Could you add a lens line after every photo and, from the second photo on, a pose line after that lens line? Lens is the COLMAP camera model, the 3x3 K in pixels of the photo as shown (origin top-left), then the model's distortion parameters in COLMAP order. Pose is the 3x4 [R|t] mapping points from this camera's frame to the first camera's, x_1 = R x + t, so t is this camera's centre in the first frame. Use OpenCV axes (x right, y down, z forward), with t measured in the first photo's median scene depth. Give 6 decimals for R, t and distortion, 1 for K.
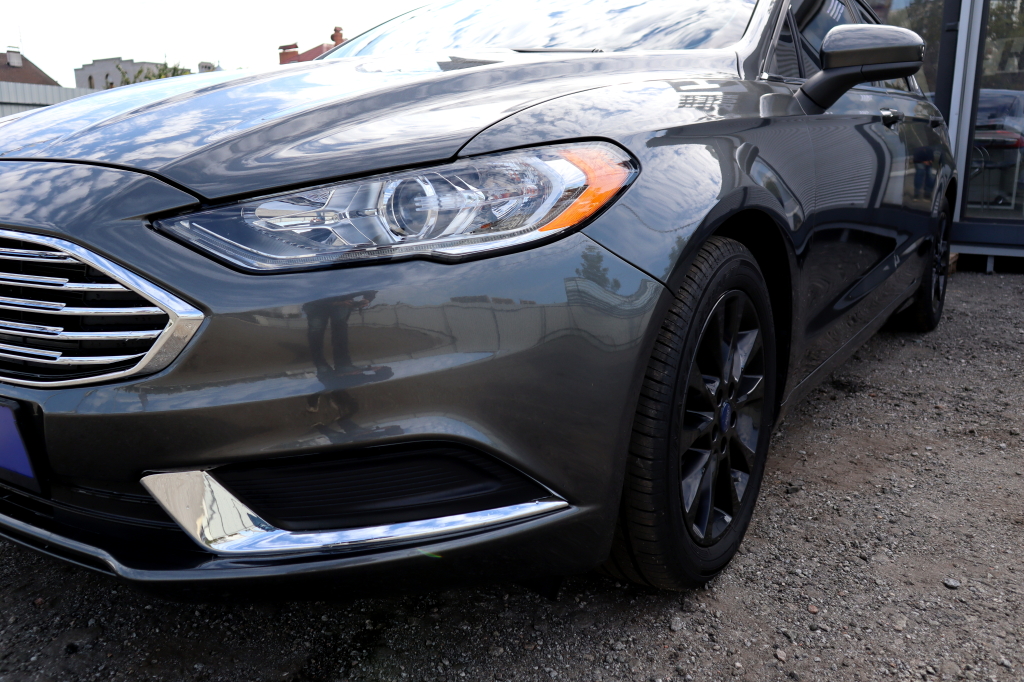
lens RADIAL K [[837.5, 0, 512.0], [0, 837.5, 341.0], [0, 0, 1]] dist [-0.101145, 0.129335]
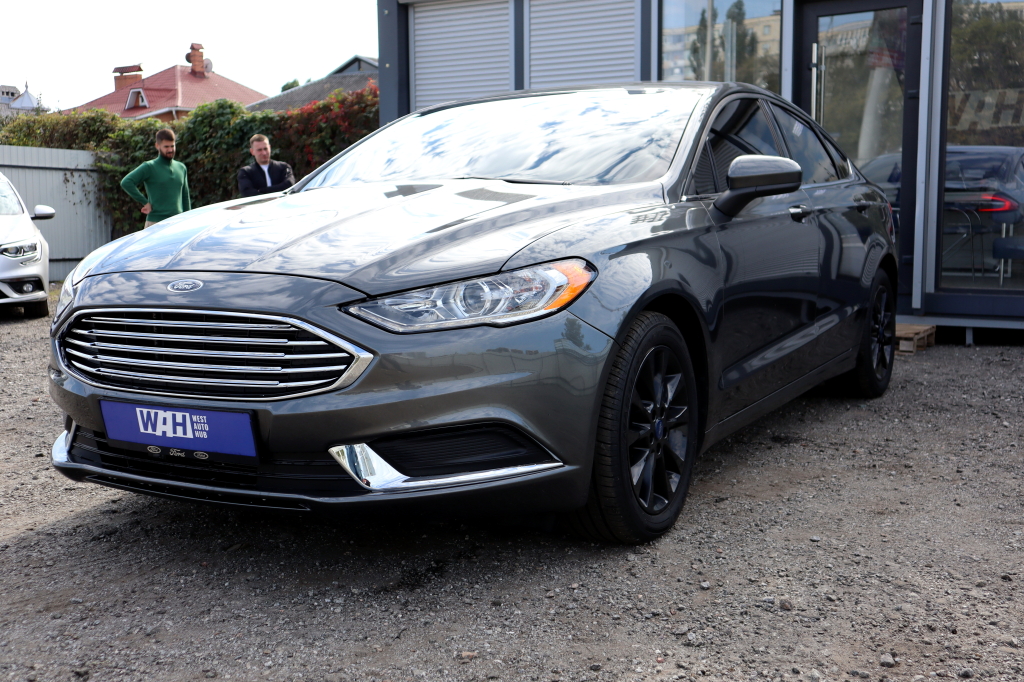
lens RADIAL K [[1131.1, 0, 512.0], [0, 1131.1, 341.0], [0, 0, 1]] dist [-0.014488, -0.001251]
pose [[0.997304, -0.016541, 0.071490, -0.161543], [0.023884, 0.994384, -0.103106, 0.141881], [-0.069383, 0.104536, 0.992098, -1.082527]]
